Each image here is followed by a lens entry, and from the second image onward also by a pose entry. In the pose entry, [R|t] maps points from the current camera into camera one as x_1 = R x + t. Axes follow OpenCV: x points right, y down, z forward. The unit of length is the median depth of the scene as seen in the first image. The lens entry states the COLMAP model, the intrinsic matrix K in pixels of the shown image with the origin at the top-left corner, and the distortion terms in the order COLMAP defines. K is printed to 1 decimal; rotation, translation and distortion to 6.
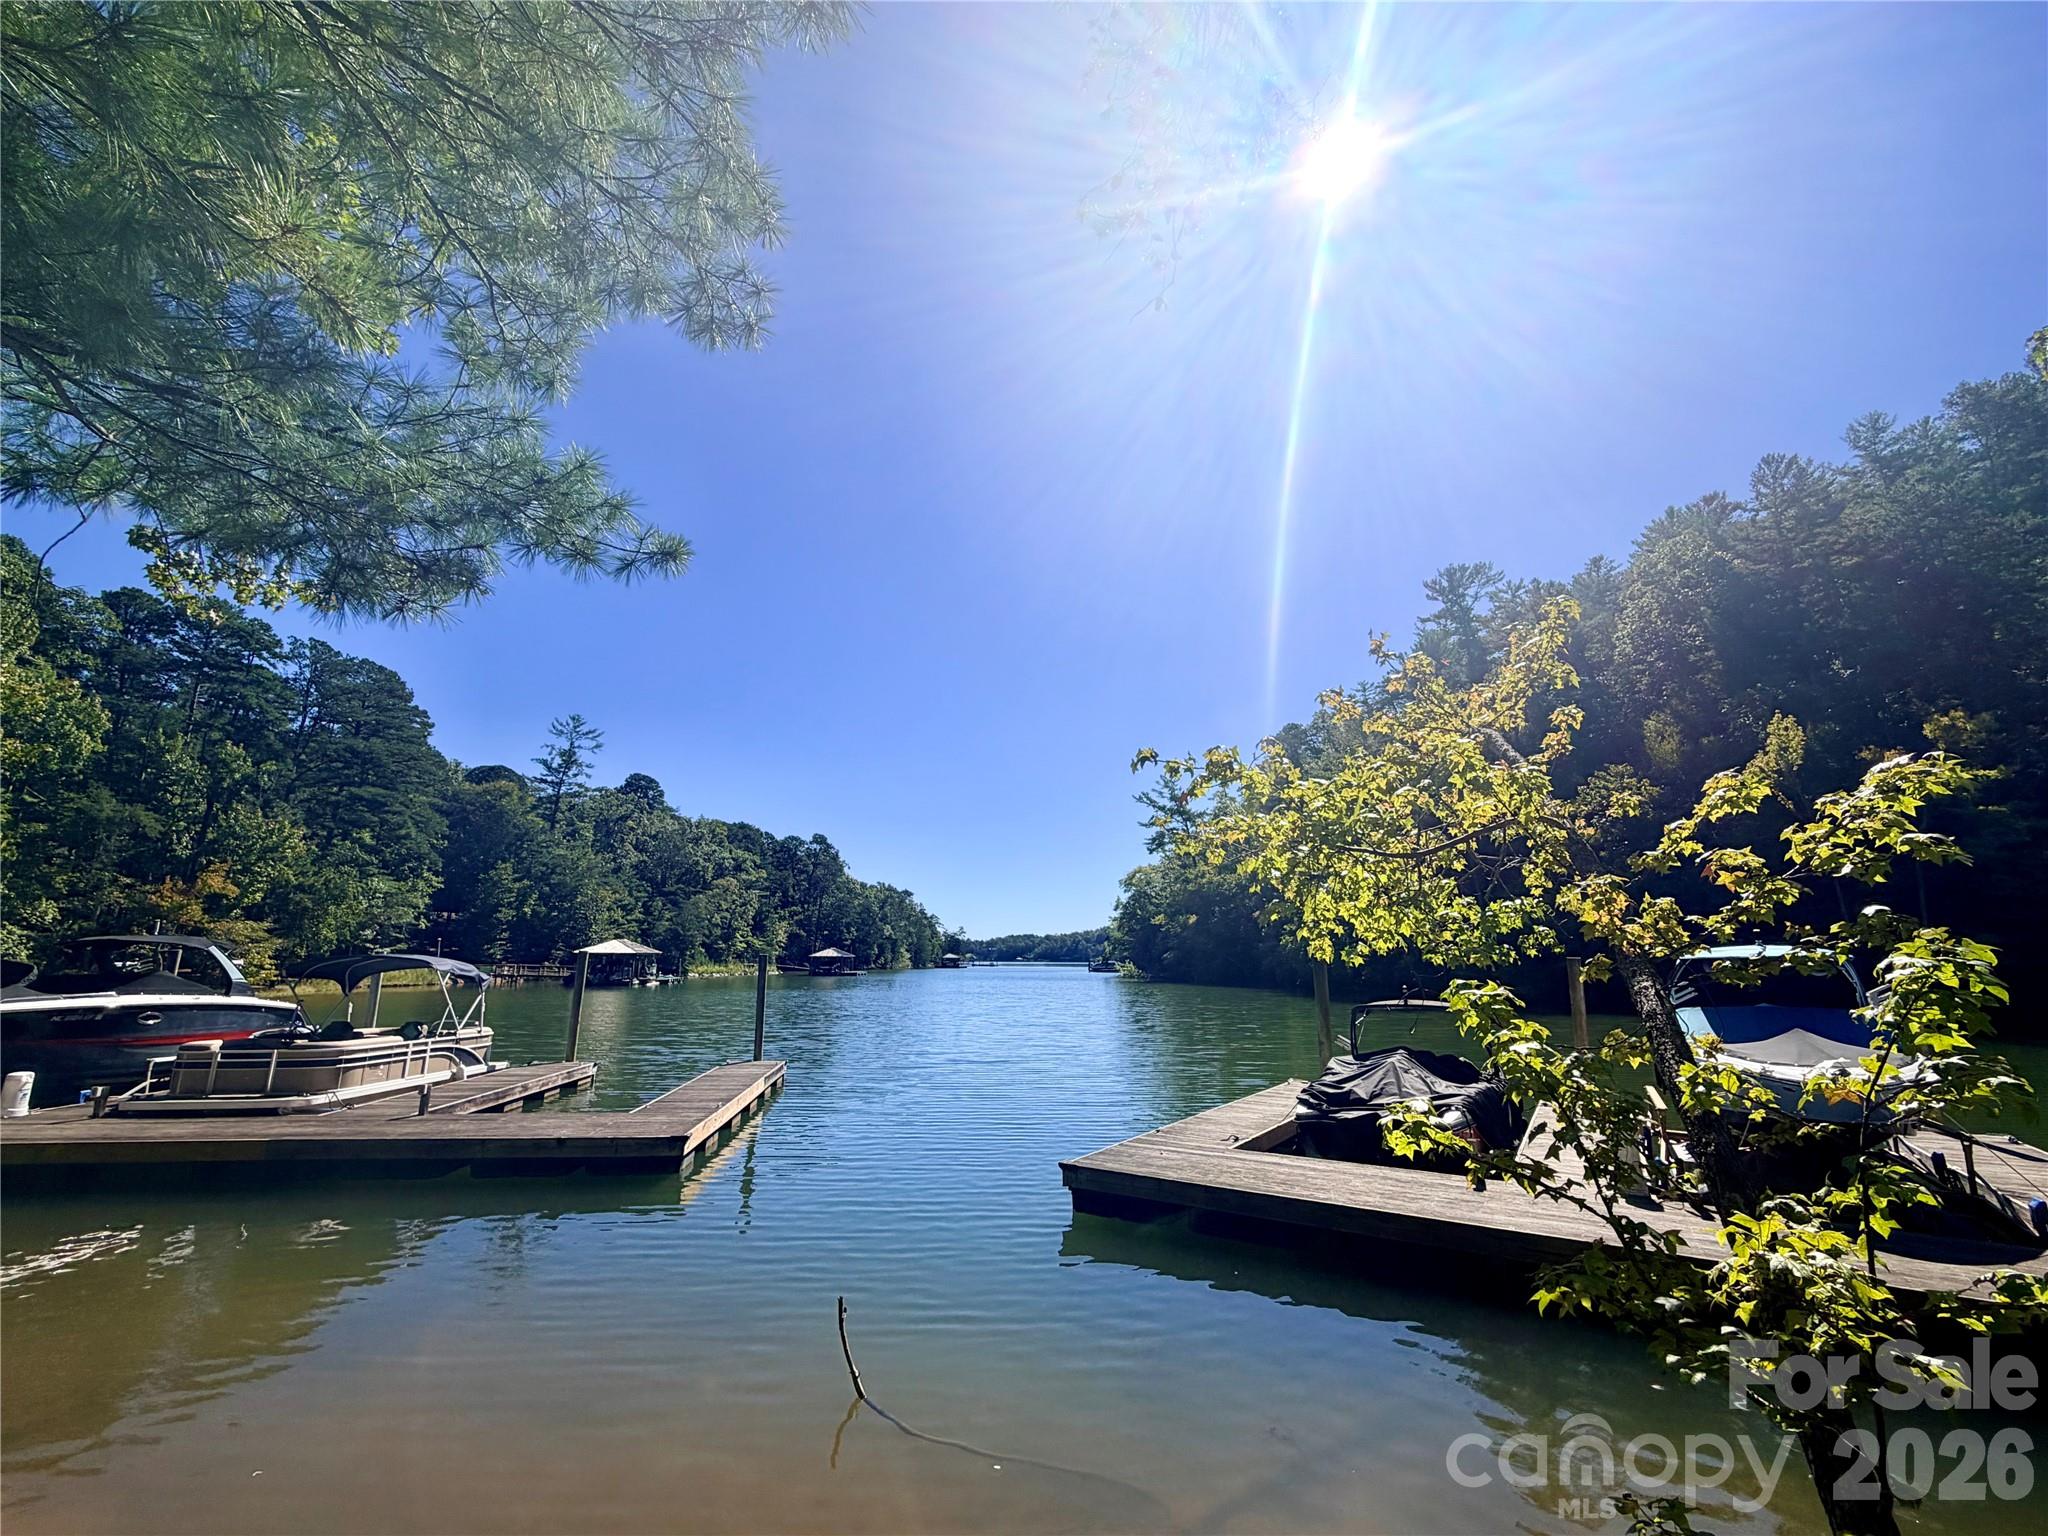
lens RADIAL K [[889.2, 0, 1023.1], [0, 889.2, 763.1], [0, 0, 1]] dist [-0.003227, -0.000708]
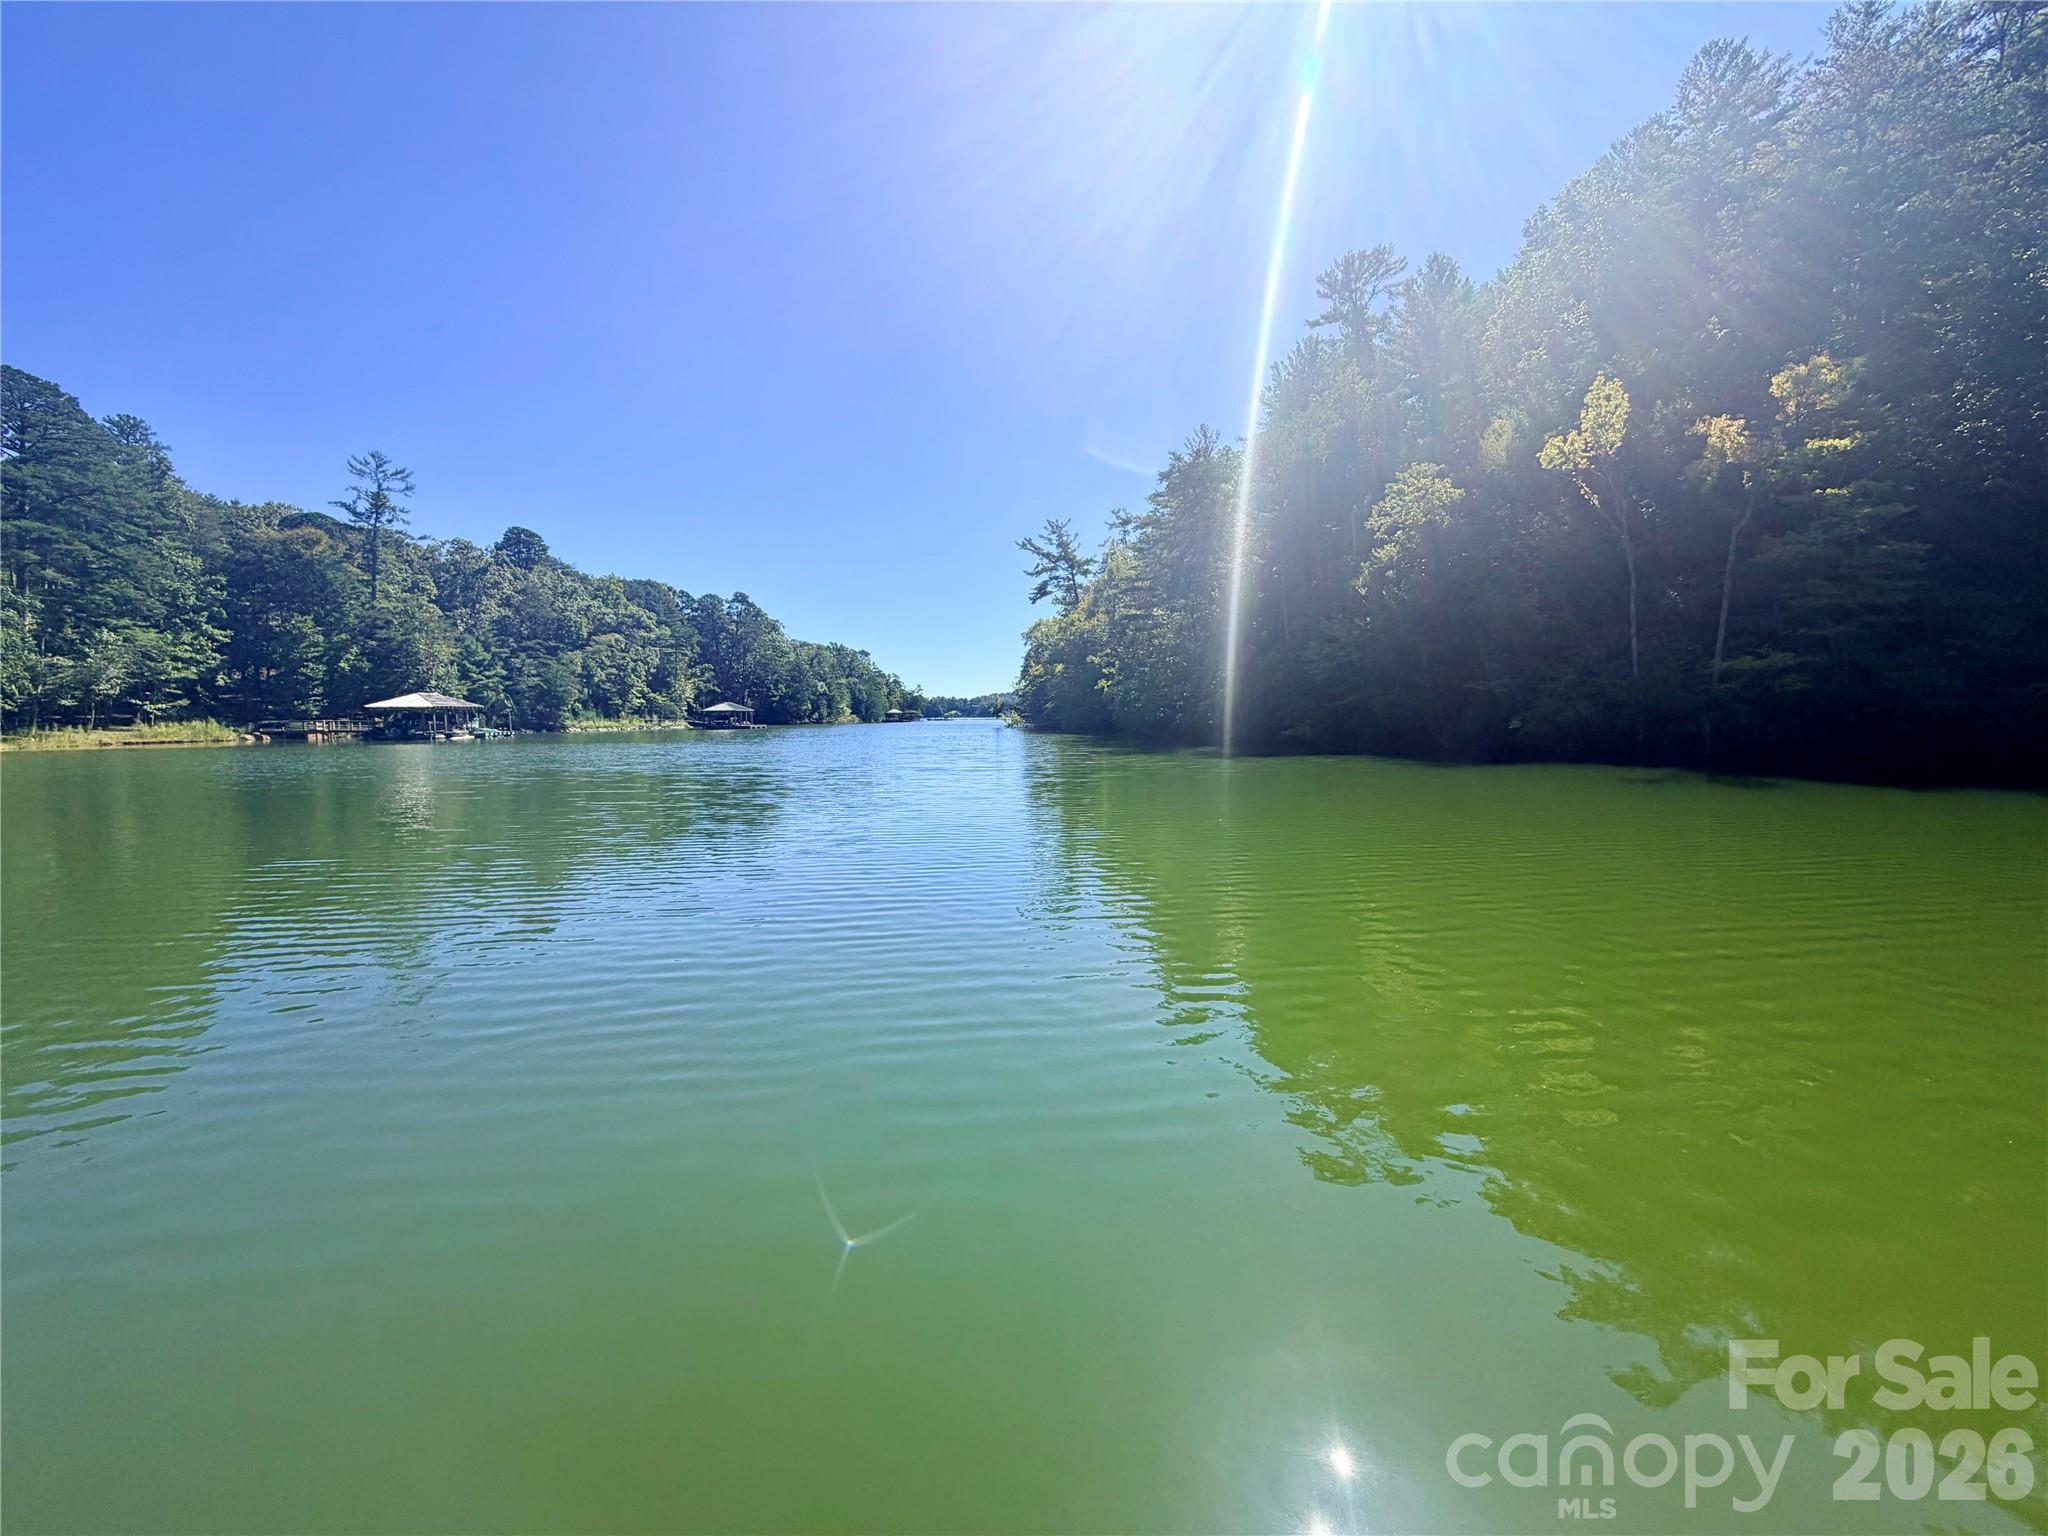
lens RADIAL K [[821.5, 0, 1023.6], [0, 821.5, 774.1], [0, 0, 1]] dist [-0.001828, -0.000318]
pose [[0.999890, -0.012887, 0.007404, 0.118874], [0.010252, 0.958711, 0.284196, 0.024219], [-0.010761, -0.284089, 0.958738, 0.077643]]
